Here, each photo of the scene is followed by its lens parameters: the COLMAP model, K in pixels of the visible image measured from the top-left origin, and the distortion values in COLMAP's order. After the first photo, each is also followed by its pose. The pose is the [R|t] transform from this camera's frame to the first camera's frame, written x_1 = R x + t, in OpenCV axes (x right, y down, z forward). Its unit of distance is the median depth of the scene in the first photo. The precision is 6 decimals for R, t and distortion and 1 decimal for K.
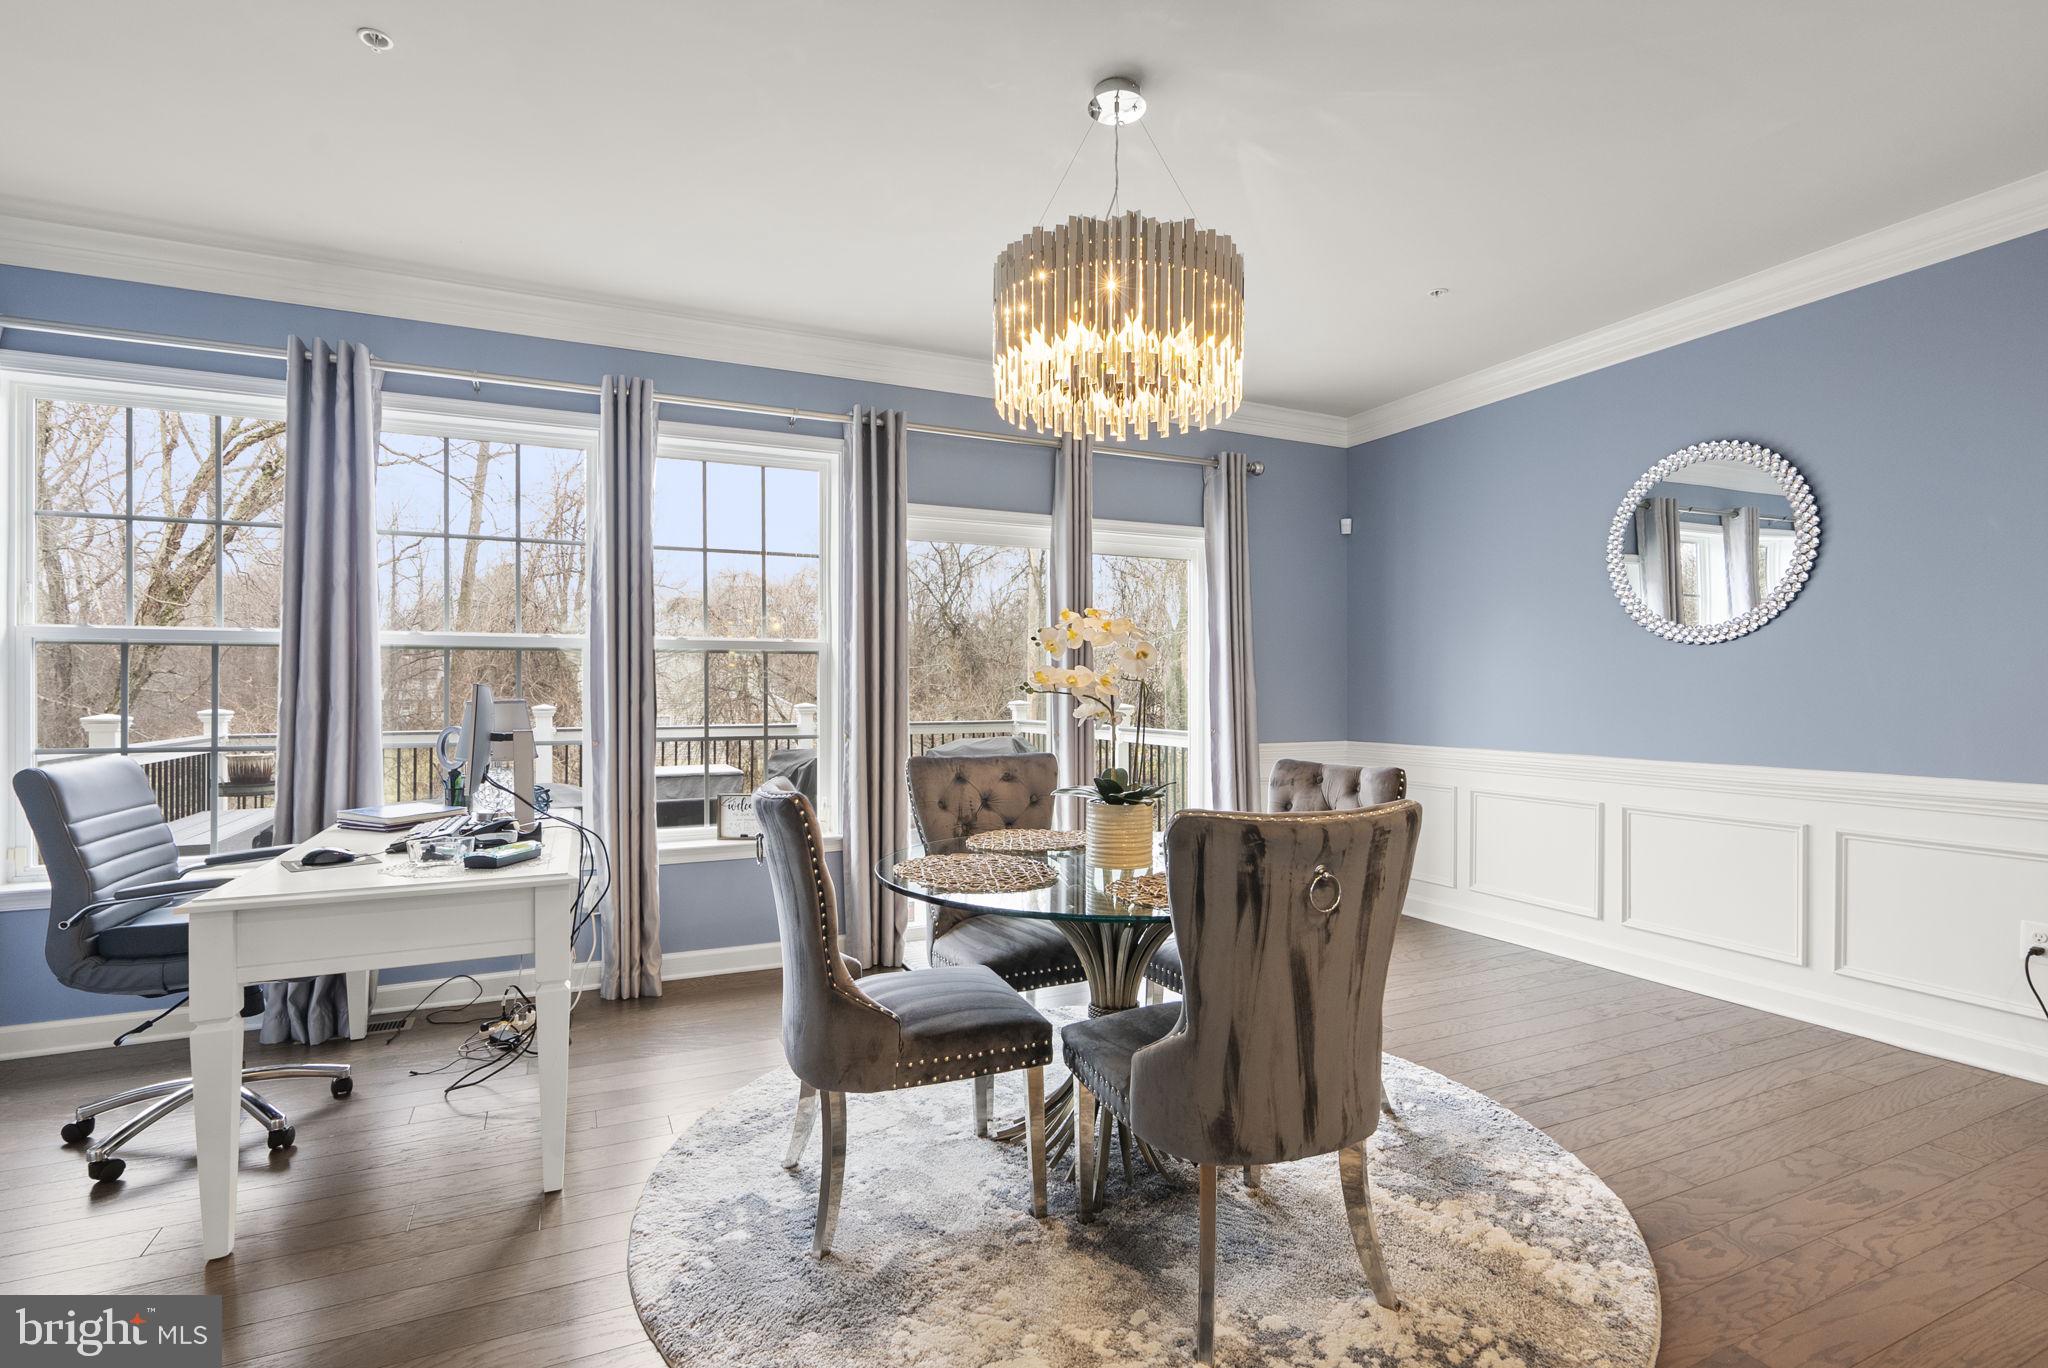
lens RADIAL K [[971.0, 0, 1022.8], [0, 971.0, 695.9], [0, 0, 1]] dist [0.002338, 0.000852]
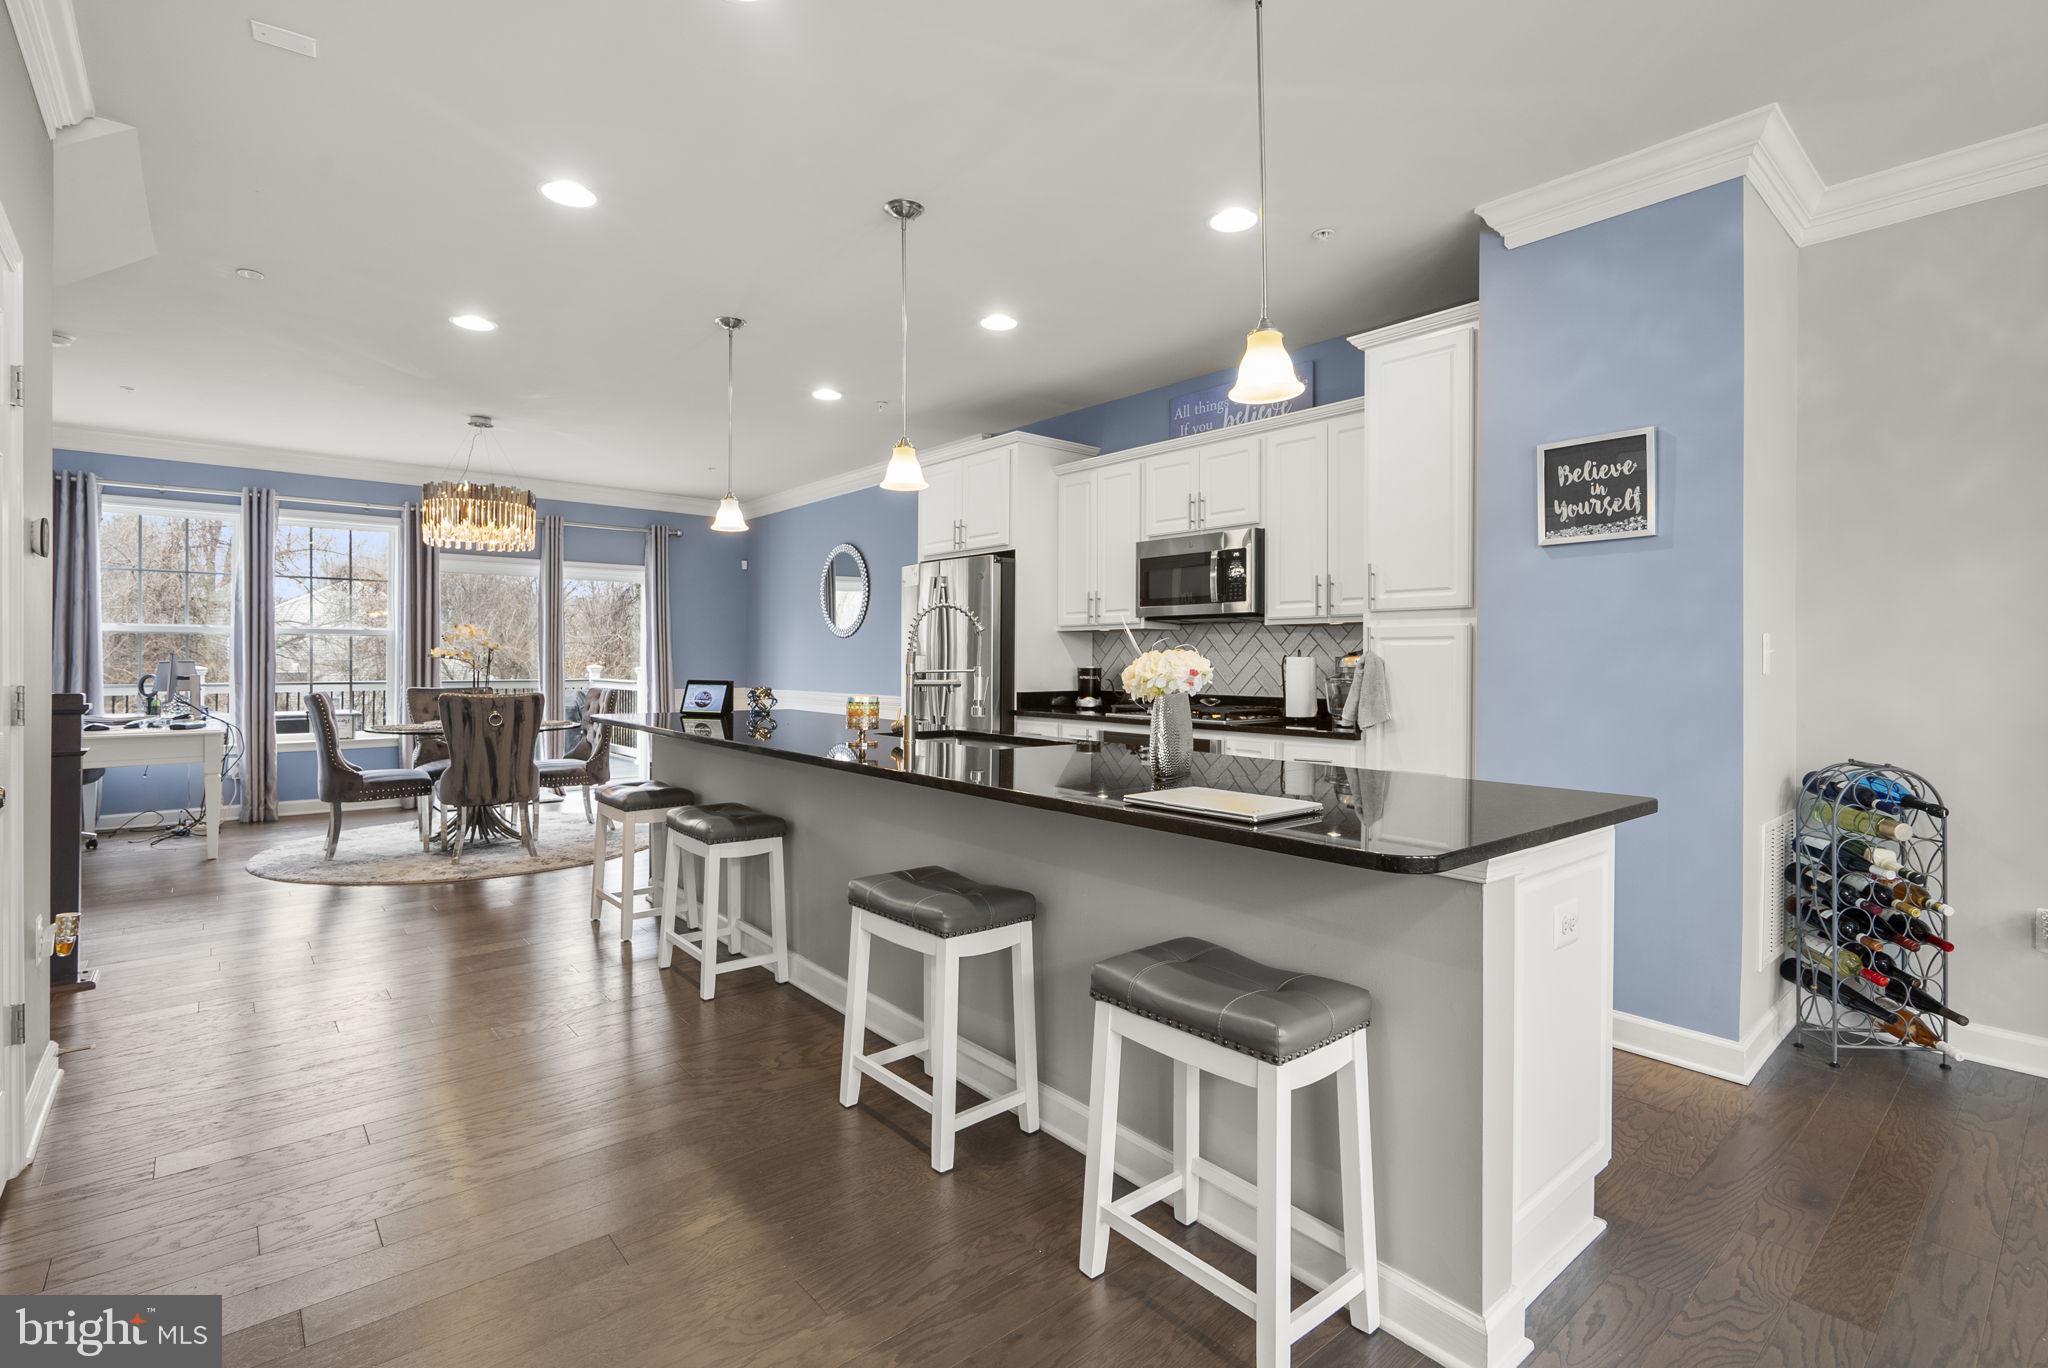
lens RADIAL K [[952.9, 0, 1017.2], [0, 952.9, 665.3], [0, 0, 1]] dist [-0.000547, 0.000633]
pose [[0.965379, 0.005167, 0.260802, 0.553097], [-0.005381, 0.999986, 0.000108, 0.004309], [-0.260797, -0.001508, 0.965392, -1.208840]]
